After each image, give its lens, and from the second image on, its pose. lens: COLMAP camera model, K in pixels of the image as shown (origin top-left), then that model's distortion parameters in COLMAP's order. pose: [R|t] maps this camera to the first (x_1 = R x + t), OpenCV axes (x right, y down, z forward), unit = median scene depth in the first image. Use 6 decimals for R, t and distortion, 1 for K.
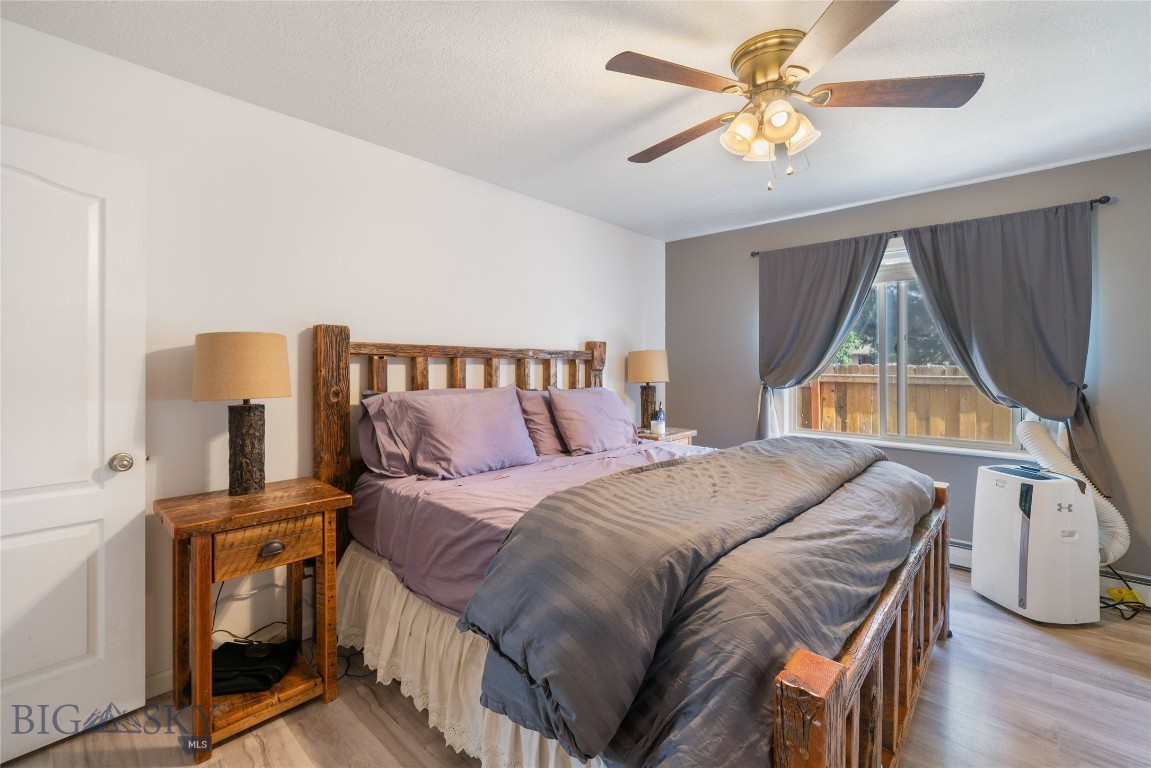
lens RADIAL K [[494.3, 0, 575.9], [0, 494.3, 364.7], [0, 0, 1]] dist [0.001135, 0.000148]
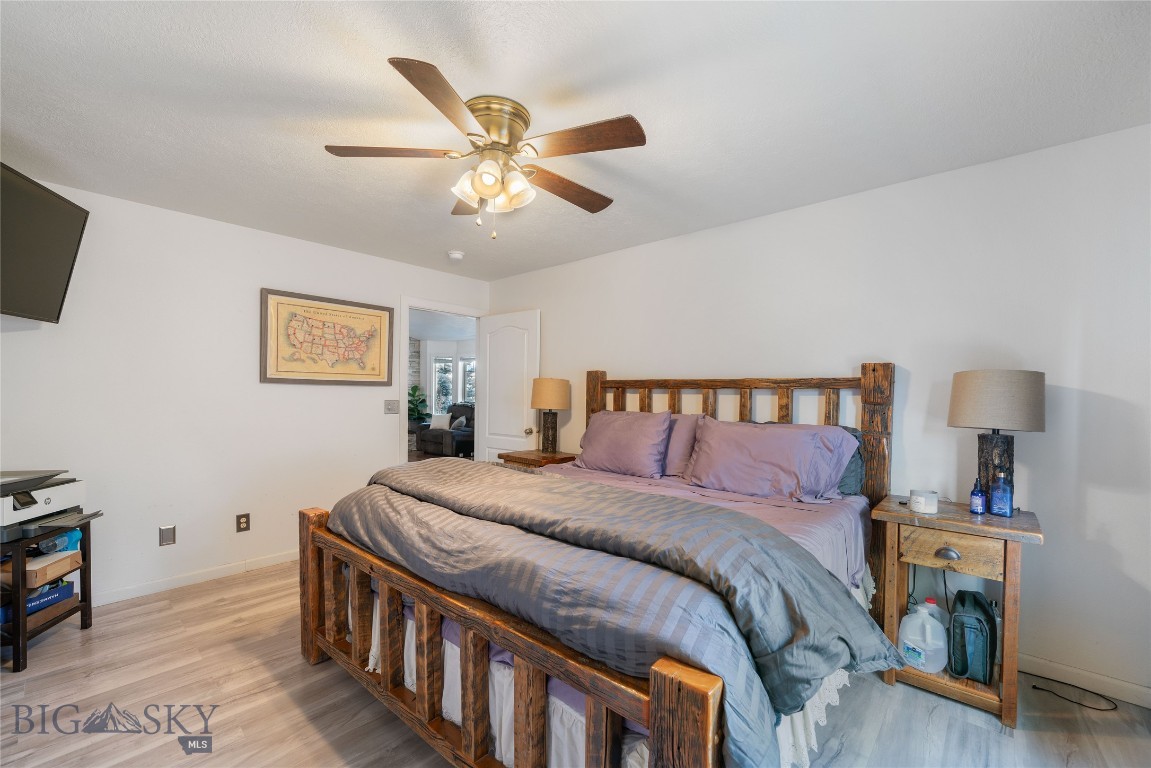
lens RADIAL K [[468.4, 0, 576.1], [0, 468.4, 400.1], [0, 0, 1]] dist [-0.000376, -0.000028]
pose [[0.028386, 0.012929, -0.999513, 0.813774], [-0.008149, 0.999886, 0.012702, 0.001751], [0.999564, 0.007784, 0.028488, 0.637581]]
